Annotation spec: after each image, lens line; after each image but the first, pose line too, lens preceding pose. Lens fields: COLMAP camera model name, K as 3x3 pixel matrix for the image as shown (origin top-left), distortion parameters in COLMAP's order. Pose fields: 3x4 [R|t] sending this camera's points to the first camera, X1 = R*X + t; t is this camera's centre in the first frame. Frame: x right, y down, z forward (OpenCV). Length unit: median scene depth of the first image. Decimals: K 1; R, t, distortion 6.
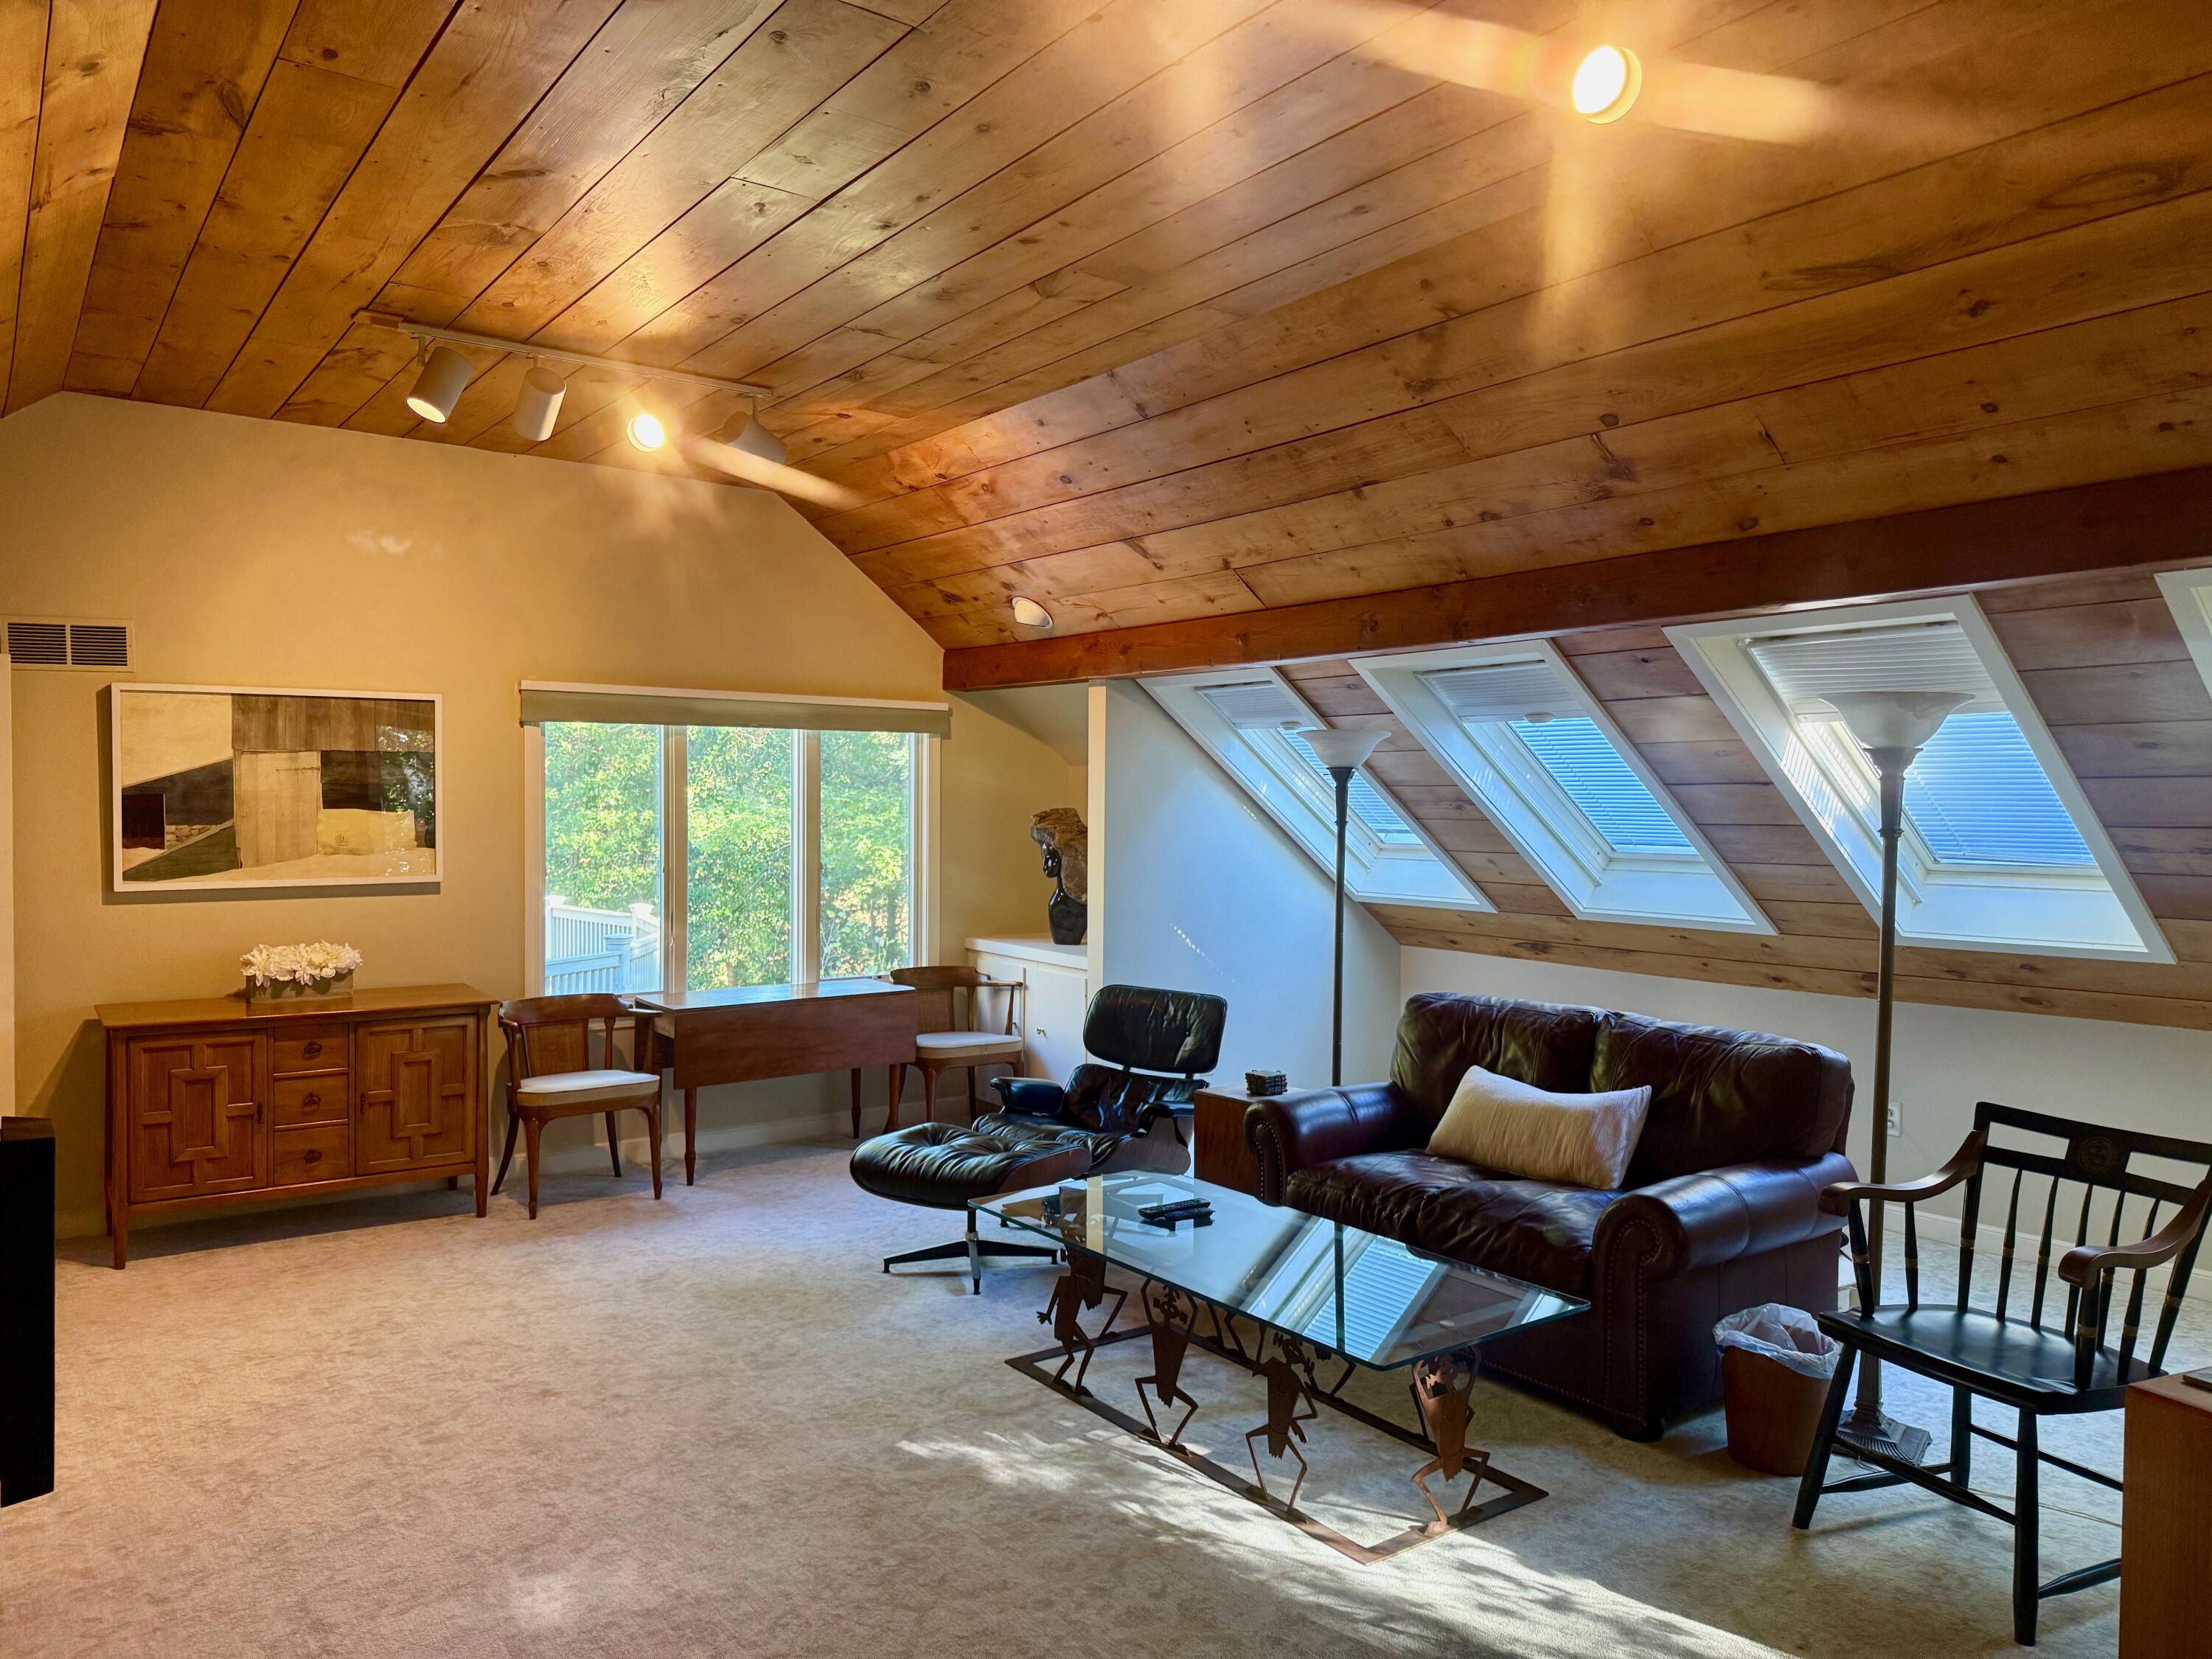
lens RADIAL K [[1560.3, 0, 1111.0], [0, 1560.3, 838.2], [0, 0, 1]] dist [-0.006843, -0.005493]
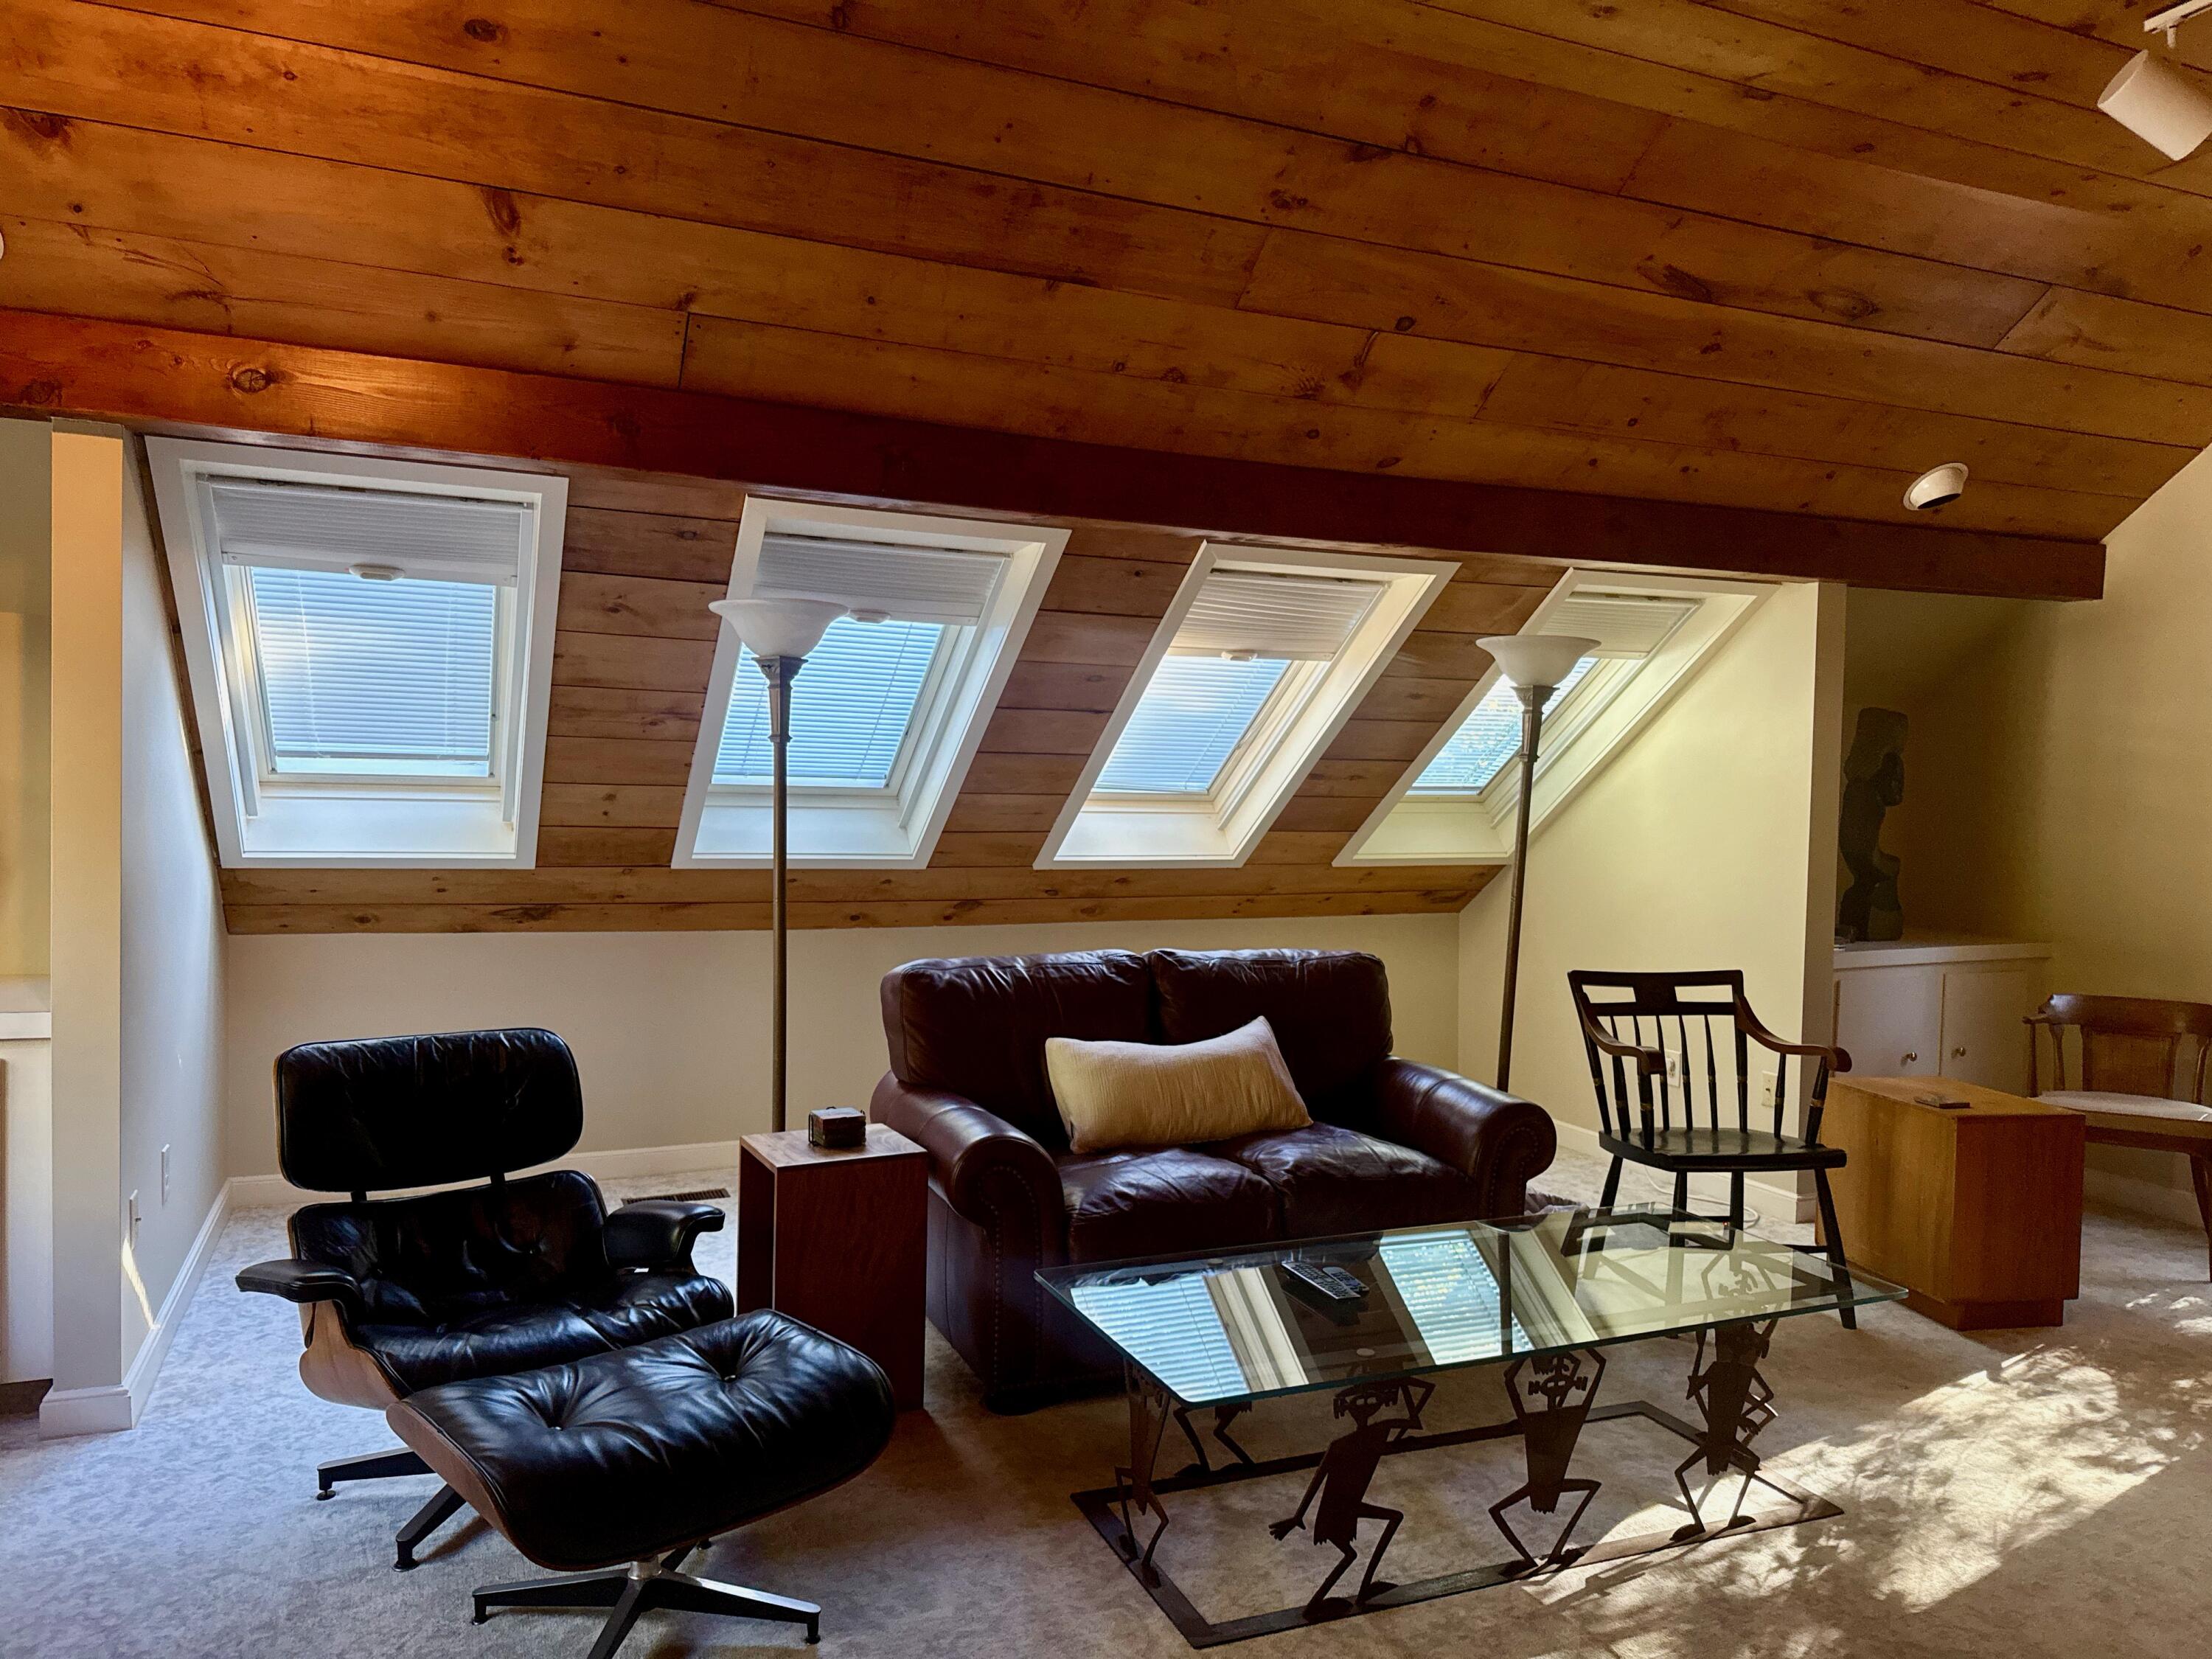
lens RADIAL K [[1560.3, 0, 1111.0], [0, 1560.3, 838.2], [0, 0, 1]] dist [-0.006843, -0.005493]
pose [[0.231145, -0.038161, 0.972171, -0.673250], [0.002416, 0.999250, 0.038650, 0.010227], [-0.972916, -0.006585, 0.231063, 0.957462]]
